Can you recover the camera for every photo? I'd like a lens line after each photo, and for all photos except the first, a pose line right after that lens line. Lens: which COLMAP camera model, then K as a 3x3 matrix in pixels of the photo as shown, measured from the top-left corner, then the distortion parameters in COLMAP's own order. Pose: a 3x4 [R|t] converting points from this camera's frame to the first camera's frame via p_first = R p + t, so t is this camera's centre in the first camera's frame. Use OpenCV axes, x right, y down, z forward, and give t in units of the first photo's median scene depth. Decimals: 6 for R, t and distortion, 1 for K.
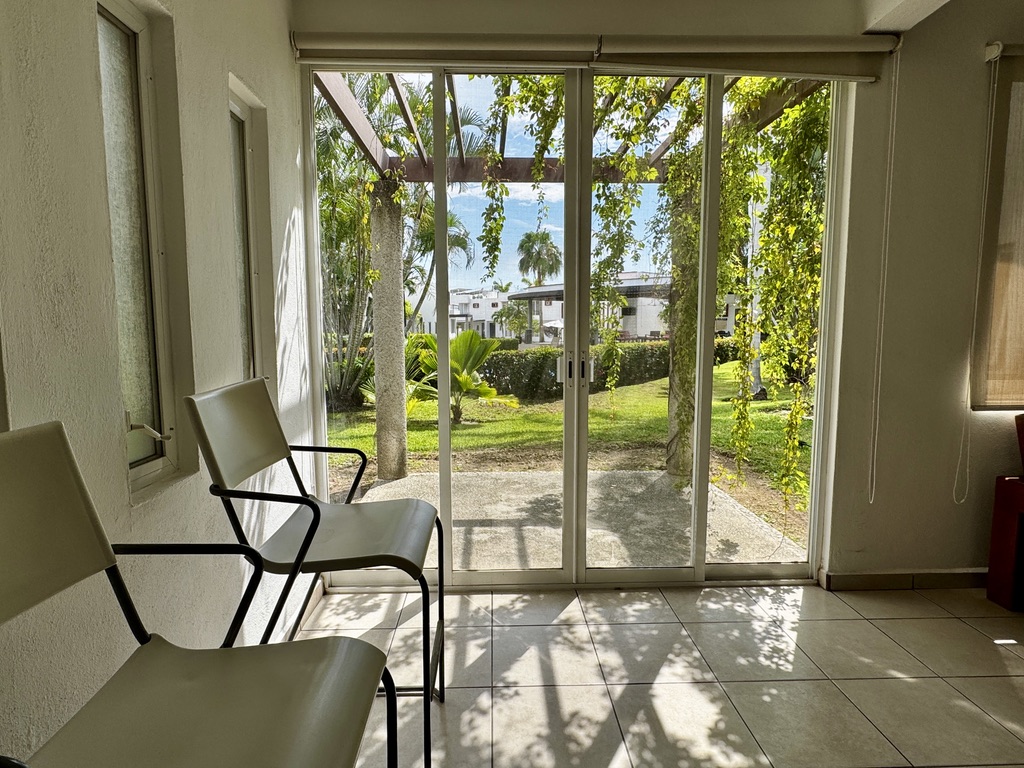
lens RADIAL K [[557.6, 0, 492.2], [0, 557.6, 382.3], [0, 0, 1]] dist [-0.005422, 0.002400]
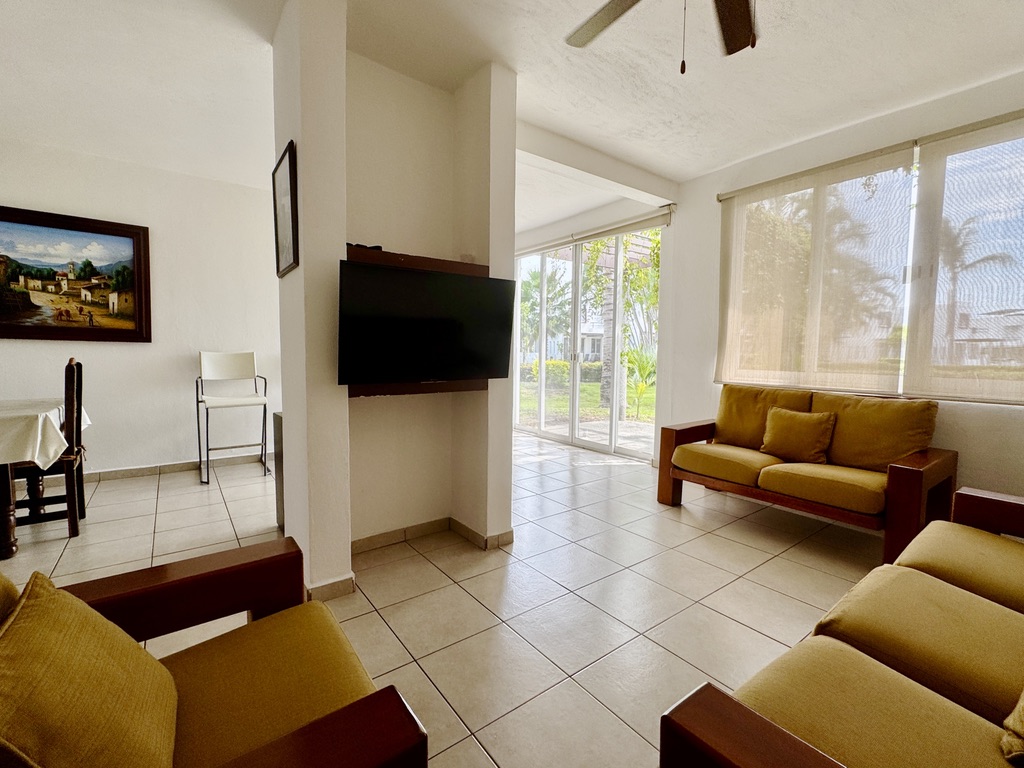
lens RADIAL K [[463.4, 0, 511.4], [0, 463.4, 382.7], [0, 0, 1]] dist [0.003160, 0.000647]
pose [[0.566535, 0.068479, -0.821187, 1.246842], [-0.092572, 0.995522, 0.019151, 0.037252], [0.818821, 0.065169, 0.570337, -0.283647]]
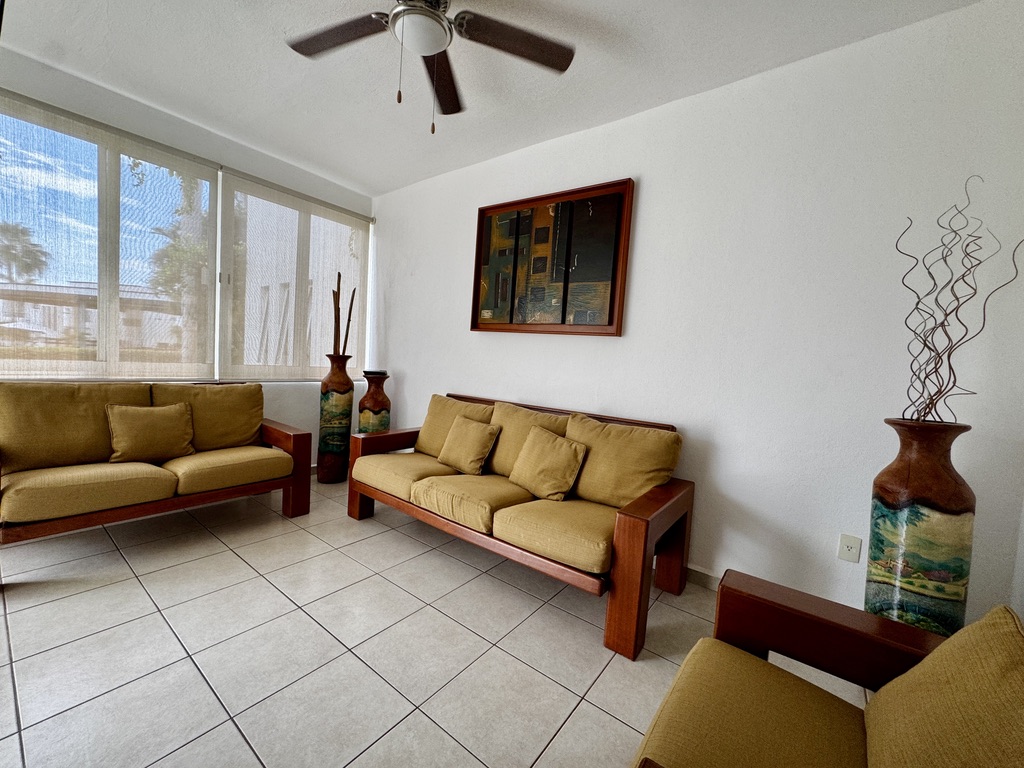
lens RADIAL K [[410.4, 0, 515.4], [0, 410.4, 383.6], [0, 0, 1]] dist [-0.003979, 0.000951]
pose [[0.622111, -0.002980, 0.782923, 0.682839], [0.014330, 0.999869, -0.007581, 0.032594], [-0.782798, 0.015935, 0.622072, -0.268014]]
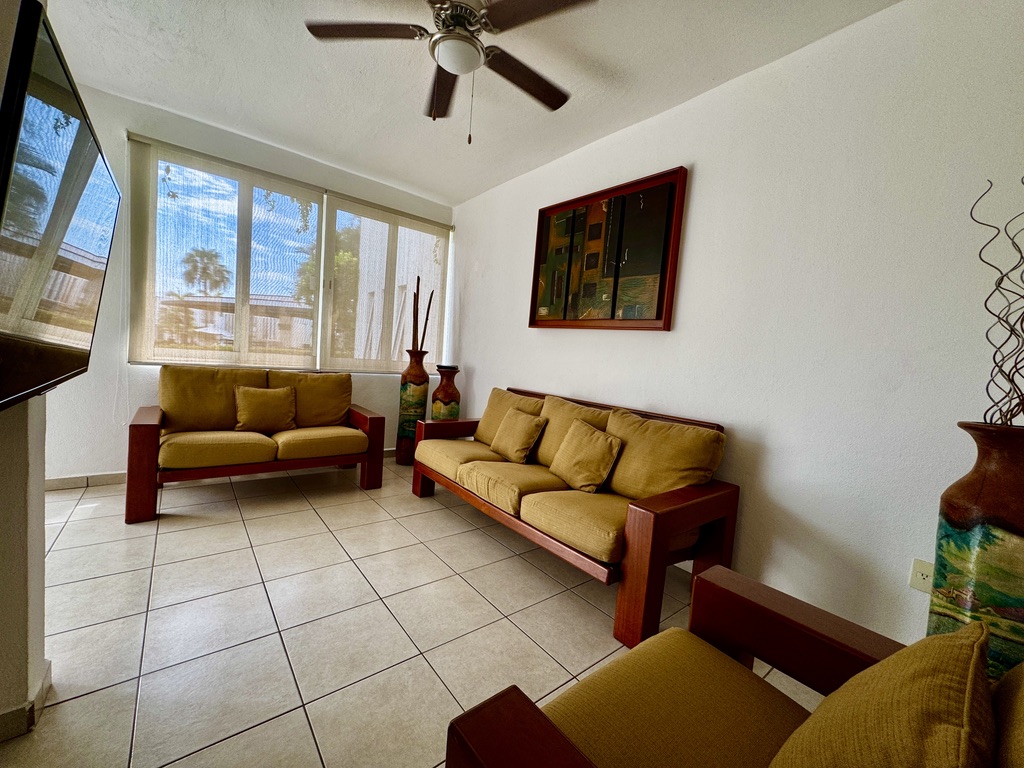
lens RADIAL K [[410.4, 0, 514.6], [0, 410.4, 384.1], [0, 0, 1]] dist [-0.003979, 0.000951]
pose [[0.792536, 0.024500, 0.609333, 0.731546], [-0.018903, 0.999699, -0.015610, 0.052115], [-0.609532, 0.000854, 0.792761, -0.353215]]
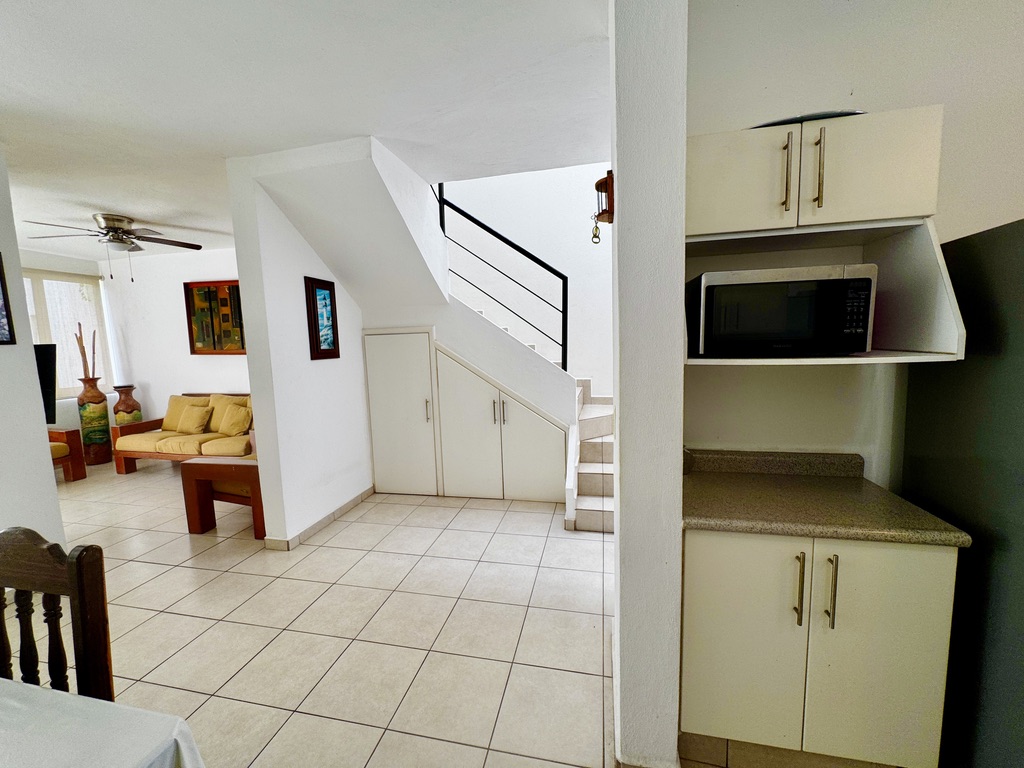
lens RADIAL K [[410.4, 0, 514.5], [0, 410.4, 384.0], [0, 0, 1]] dist [-0.003979, 0.000951]
pose [[0.244629, -0.109530, 0.963410, 0.164972], [0.124761, 0.988896, 0.080748, 0.041900], [-0.961557, 0.100442, 0.255578, -1.133039]]
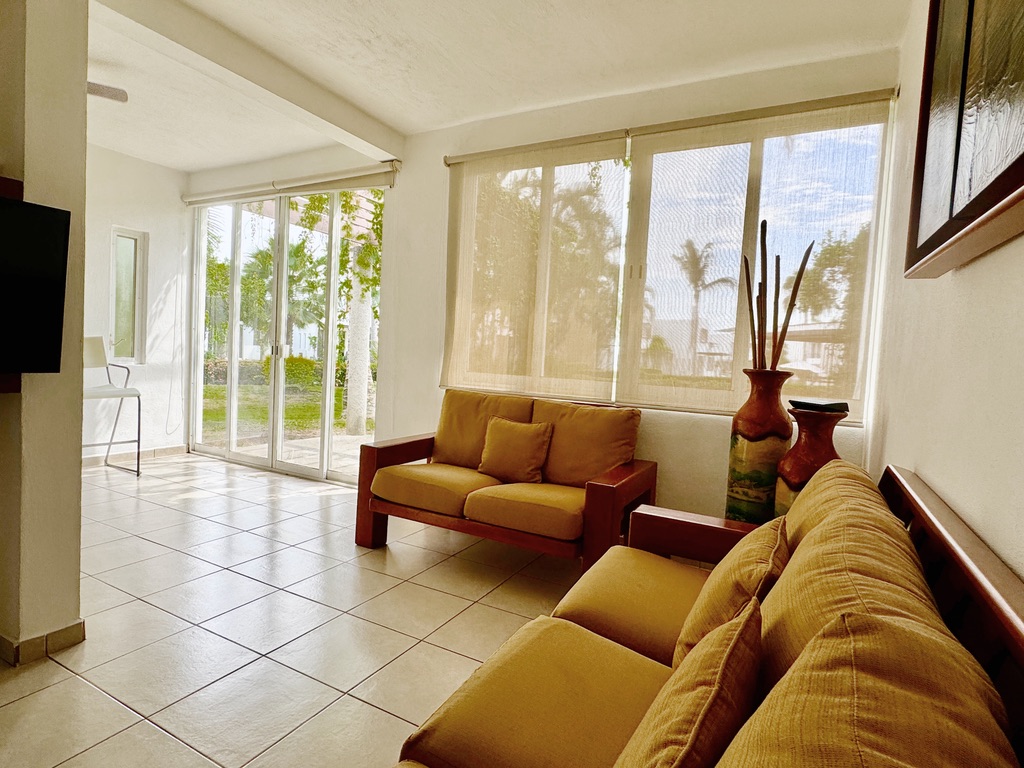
lens RADIAL K [[557.6, 0, 513.0], [0, 557.6, 385.7], [0, 0, 1]] dist [-0.005422, 0.002400]
pose [[0.861135, 0.076705, -0.502556, 1.277137], [-0.105480, 0.993998, -0.029028, 0.026475], [0.497313, 0.078006, 0.864057, -0.120546]]
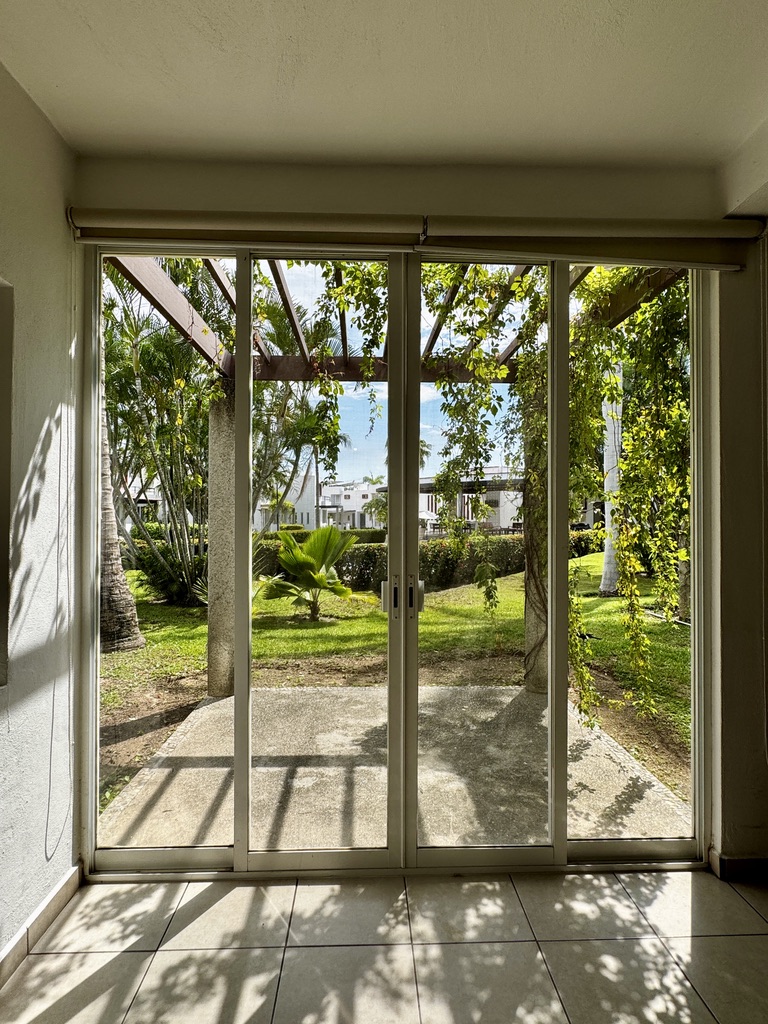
lens RADIAL K [[525.8, 0, 367.9], [0, 525.8, 510.3], [0, 0, 1]] dist [-0.003027, 0.000661]
pose [[0.999965, 0.007829, 0.002900, 0.071512], [-0.007470, 0.994112, -0.108104, -0.049572], [-0.003729, 0.108079, 0.994135, 0.156782]]
